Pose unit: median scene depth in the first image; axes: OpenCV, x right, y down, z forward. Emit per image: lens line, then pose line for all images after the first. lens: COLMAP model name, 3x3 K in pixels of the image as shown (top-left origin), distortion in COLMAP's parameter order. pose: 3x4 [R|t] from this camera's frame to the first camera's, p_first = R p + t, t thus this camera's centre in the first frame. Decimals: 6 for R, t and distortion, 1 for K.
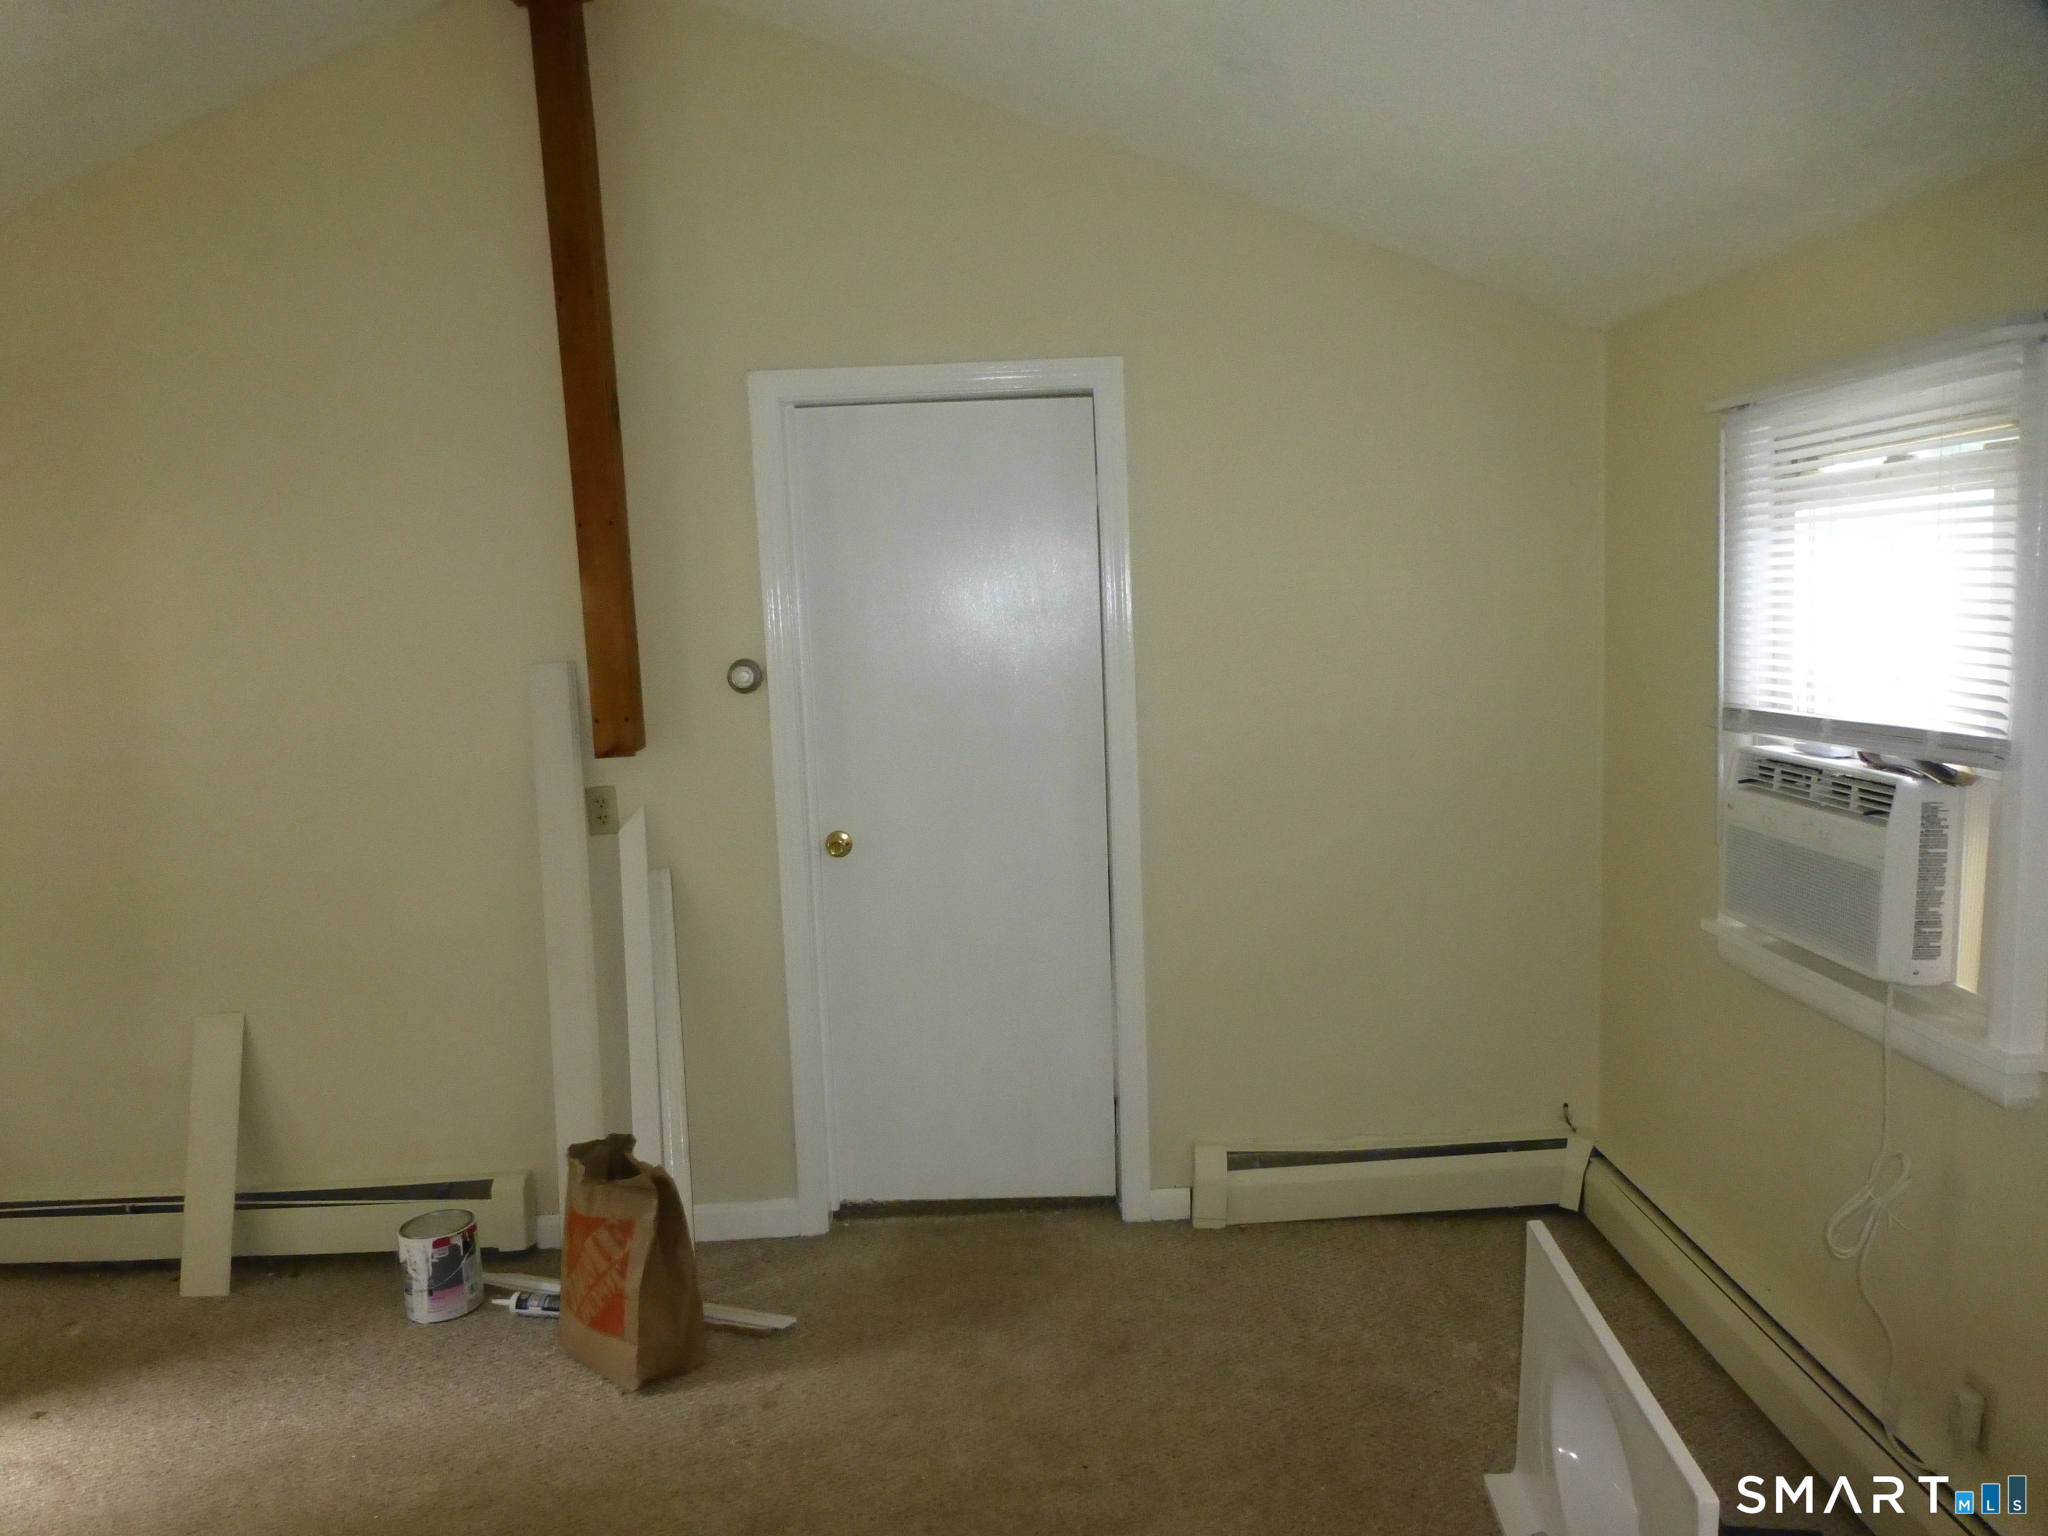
lens RADIAL K [[1481.8, 0, 1024.0], [0, 1481.8, 768.0], [0, 0, 1]] dist [-0.016611, -0.003519]
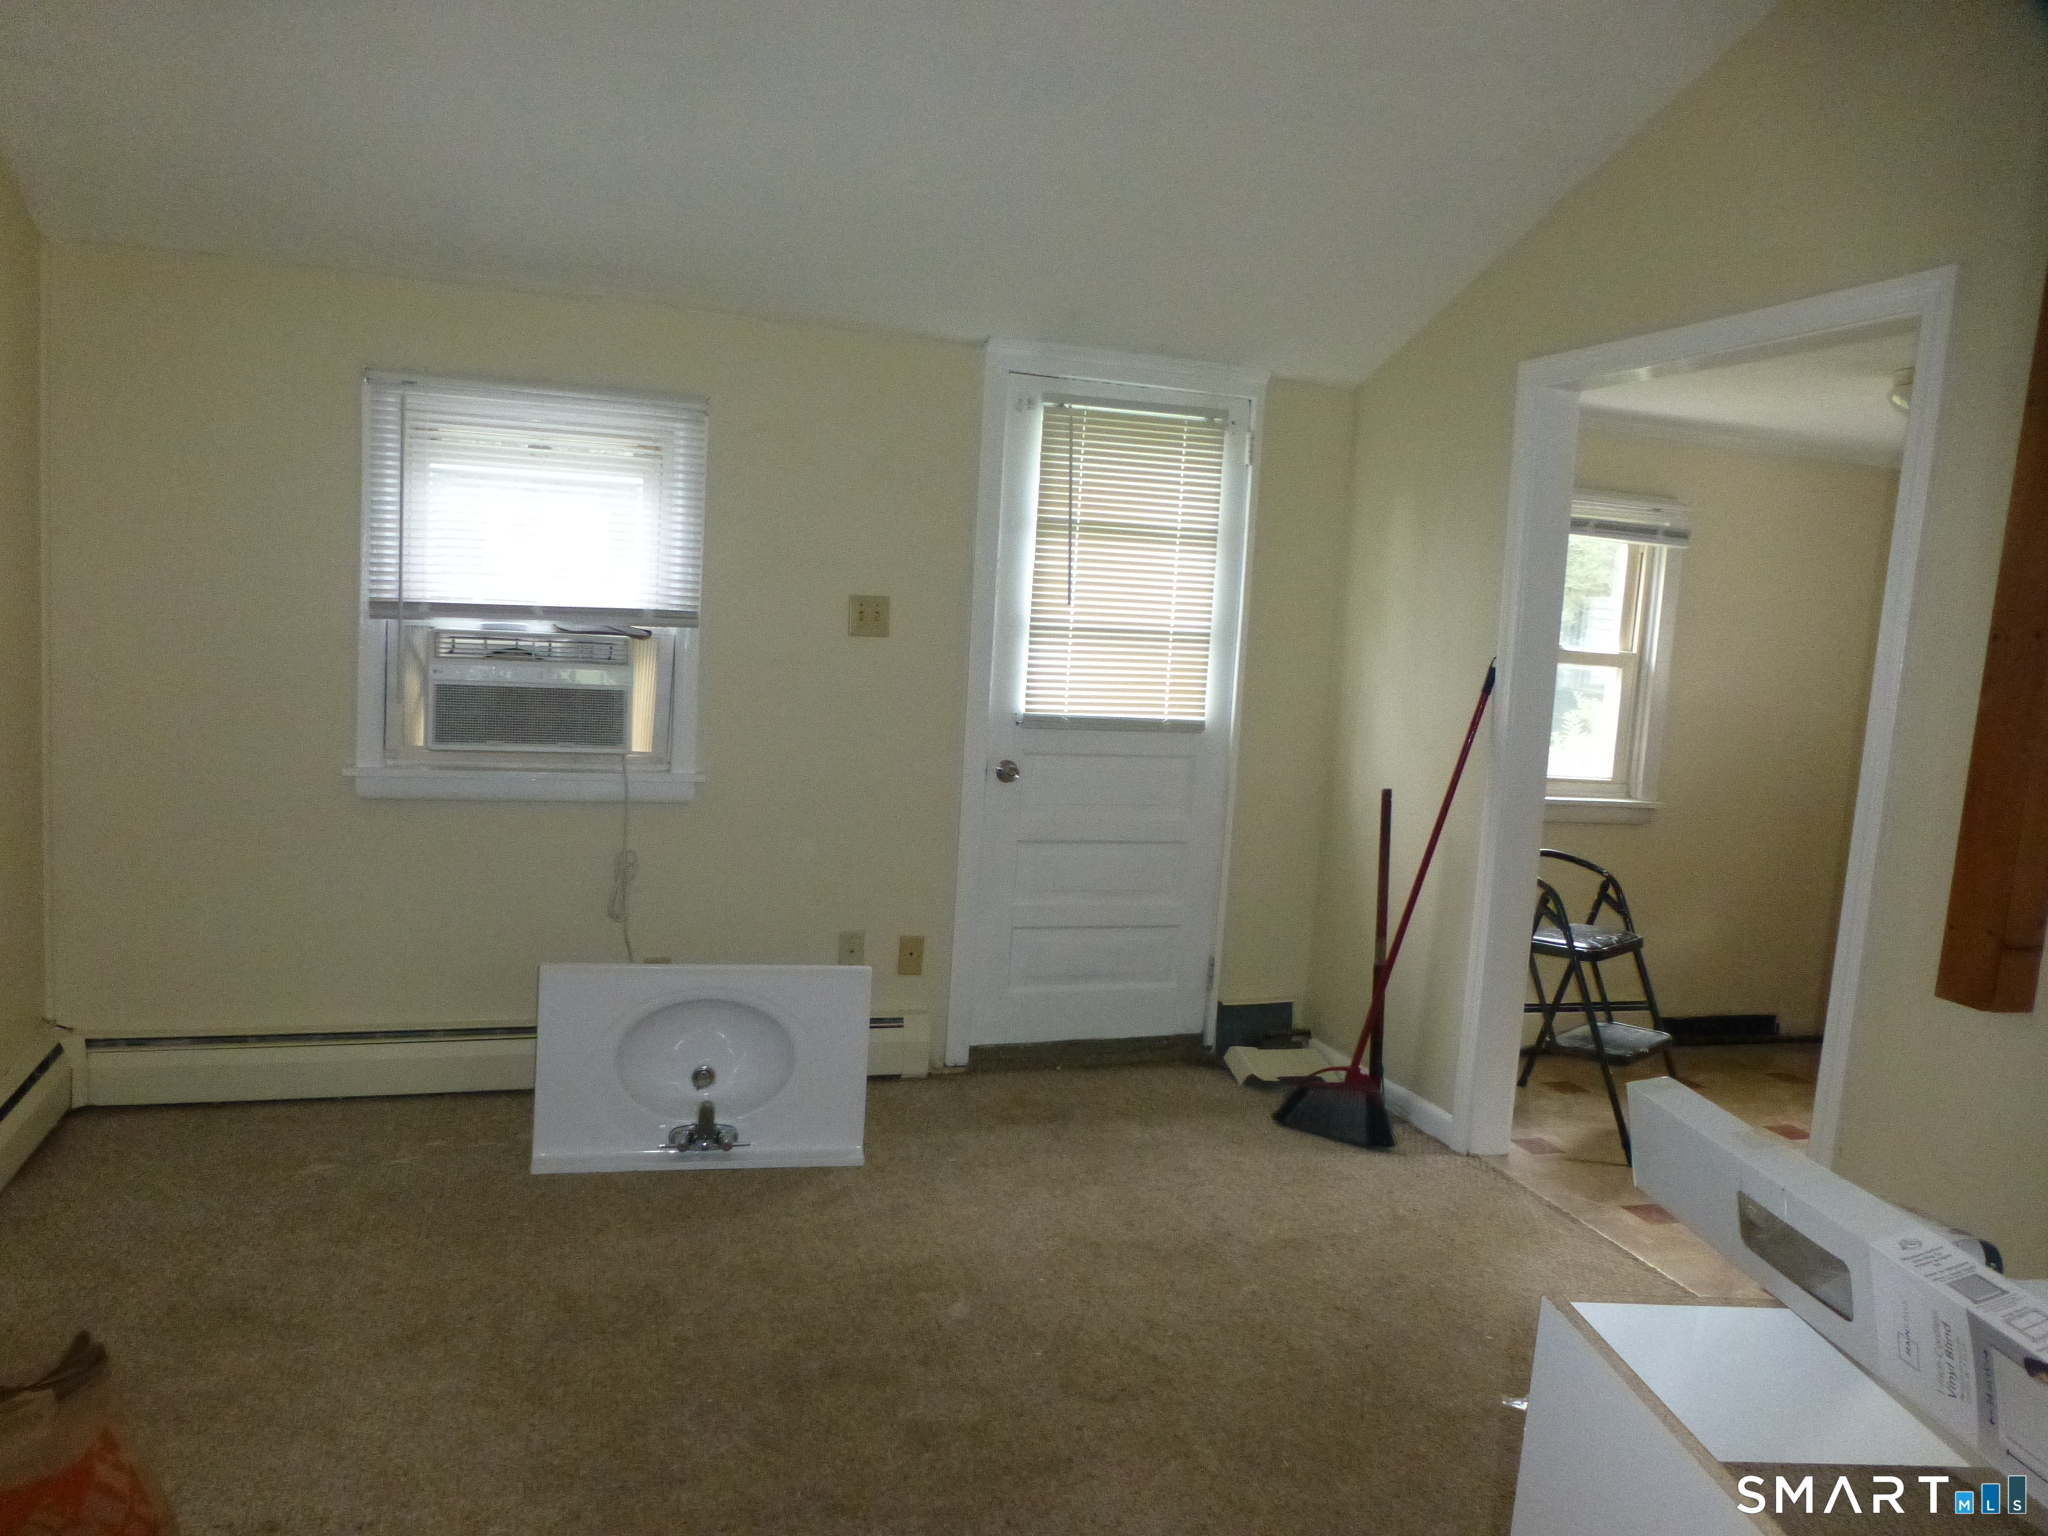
lens RADIAL K [[1481.8, 0, 1024.0], [0, 1481.8, 768.0], [0, 0, 1]] dist [-0.016611, -0.003519]
pose [[-0.320091, -0.085138, 0.943554, -0.686412], [0.064589, 0.991676, 0.111391, -0.001223], [-0.945183, 0.096598, -0.311927, 0.609614]]
